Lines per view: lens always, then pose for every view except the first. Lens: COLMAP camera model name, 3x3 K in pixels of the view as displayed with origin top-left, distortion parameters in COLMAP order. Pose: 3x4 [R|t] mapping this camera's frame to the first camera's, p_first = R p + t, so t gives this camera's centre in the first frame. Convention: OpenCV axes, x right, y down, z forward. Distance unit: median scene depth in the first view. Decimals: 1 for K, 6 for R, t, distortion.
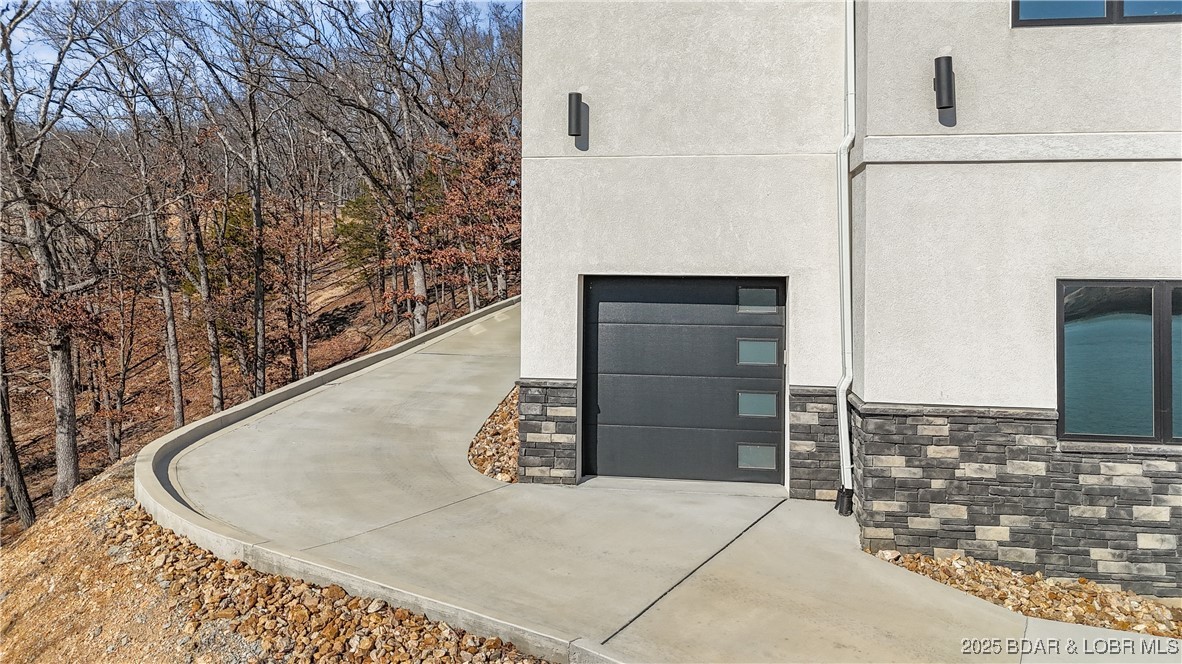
lens RADIAL K [[861.5, 0, 591.0], [0, 861.5, 332.0], [0, 0, 1]] dist [0.100804, -0.115356]
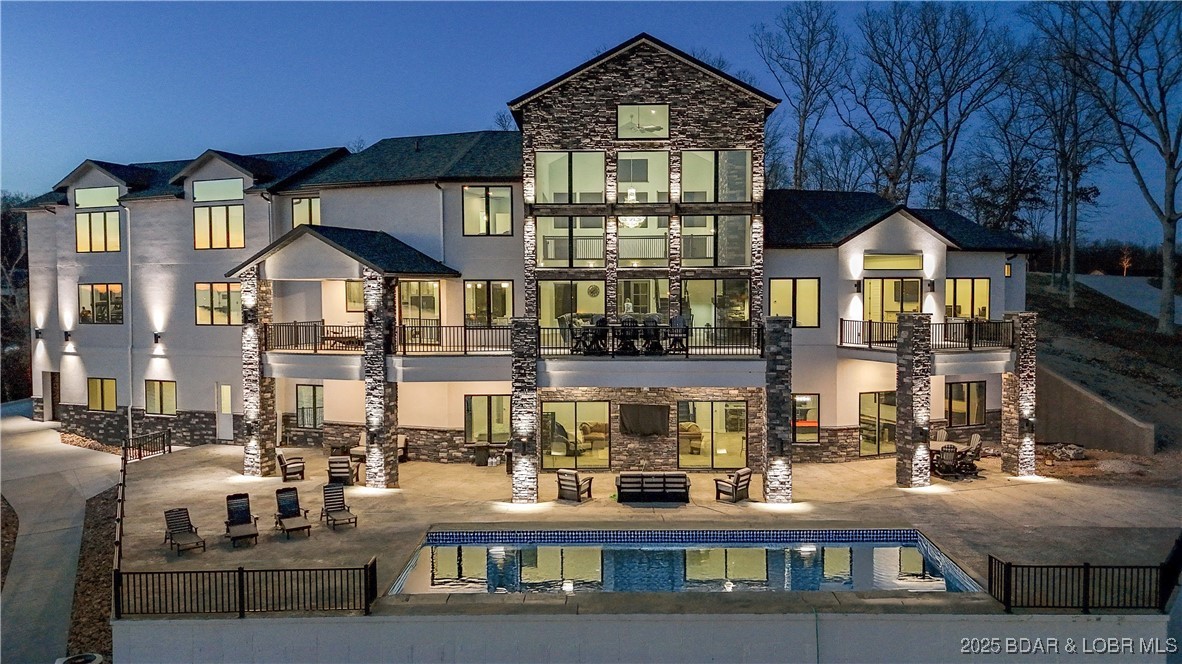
lens RADIAL K [[861.5, 0, 591.0], [0, 861.5, 332.0], [0, 0, 1]] dist [0.100804, -0.115356]
pose [[0.963574, -0.005758, -0.267381, 4.321186], [0.004655, 0.999978, -0.004757, -0.263662], [0.267402, 0.003339, 0.963579, -2.818484]]
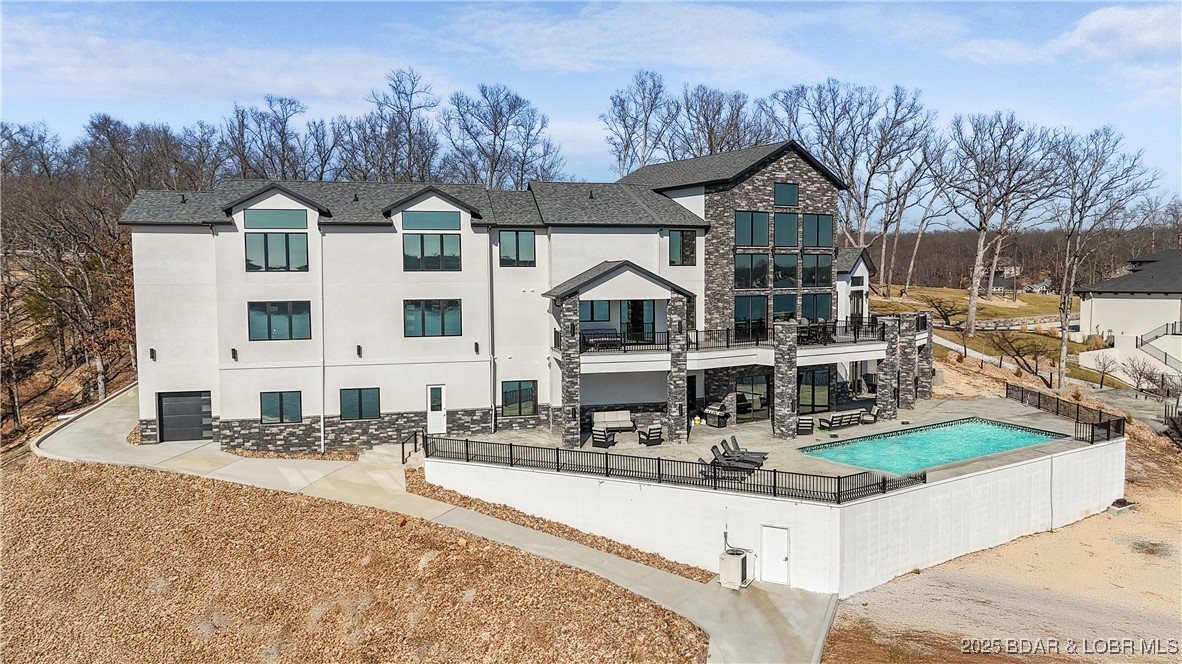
lens RADIAL K [[861.5, 0, 591.0], [0, 861.5, 332.0], [0, 0, 1]] dist [0.100804, -0.115356]
pose [[0.942393, -0.043532, 0.331662, 0.651419], [0.036915, 0.998974, 0.026228, -0.445935], [-0.332464, -0.012473, 0.943034, -4.143707]]
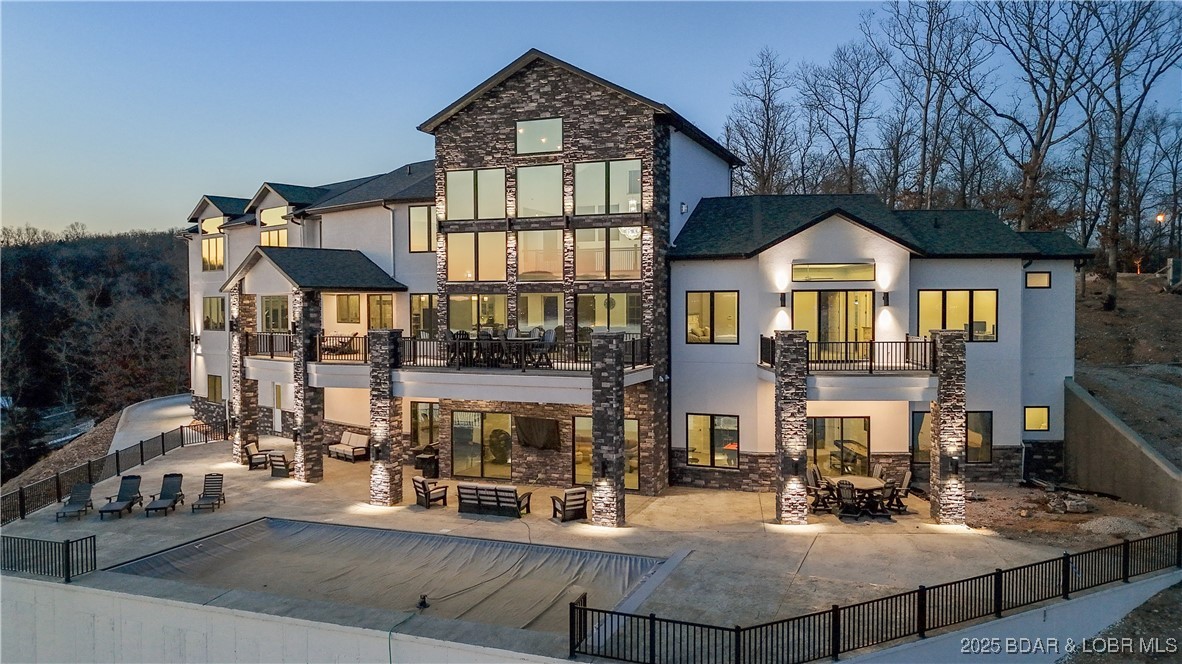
lens RADIAL K [[861.5, 0, 591.0], [0, 861.5, 332.0], [0, 0, 1]] dist [0.100804, -0.115356]
pose [[0.802622, 0.003404, -0.596478, 5.827214], [-0.014571, 0.999797, -0.013901, -0.287935], [0.596310, 0.019849, 0.802509, -2.088833]]
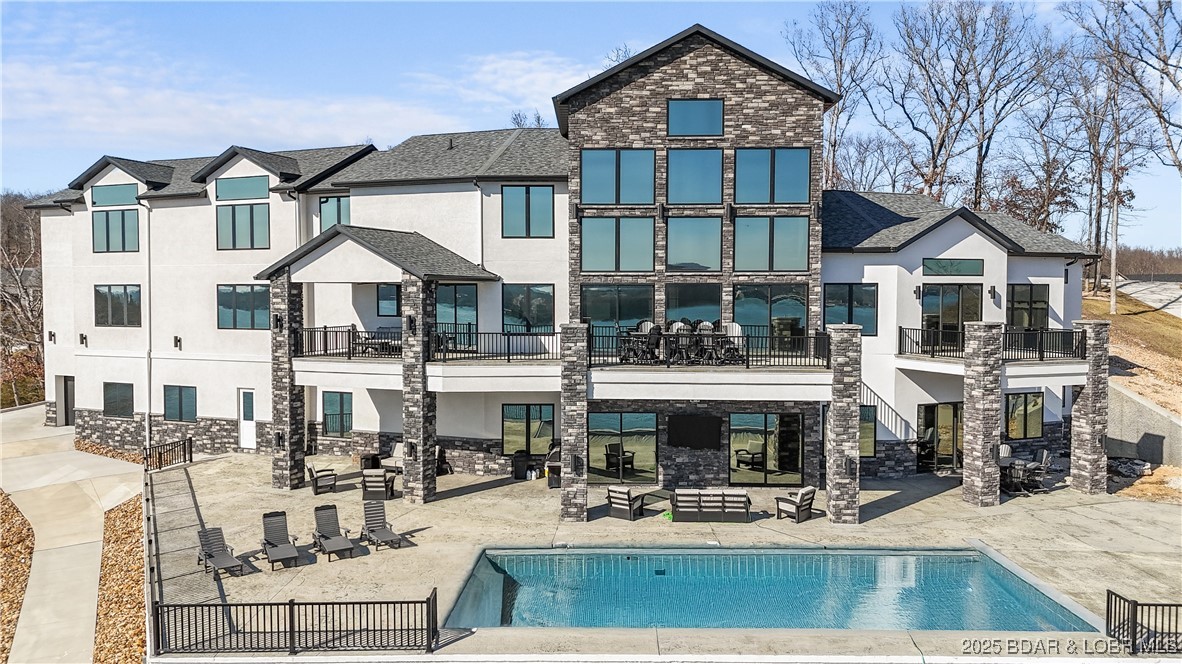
lens RADIAL K [[861.5, 0, 591.0], [0, 861.5, 332.0], [0, 0, 1]] dist [0.100804, -0.115356]
pose [[0.963529, -0.000576, -0.267605, 4.101478], [-0.001014, 0.999983, -0.005804, -0.289322], [0.267604, 0.005864, 0.963511, -2.698082]]
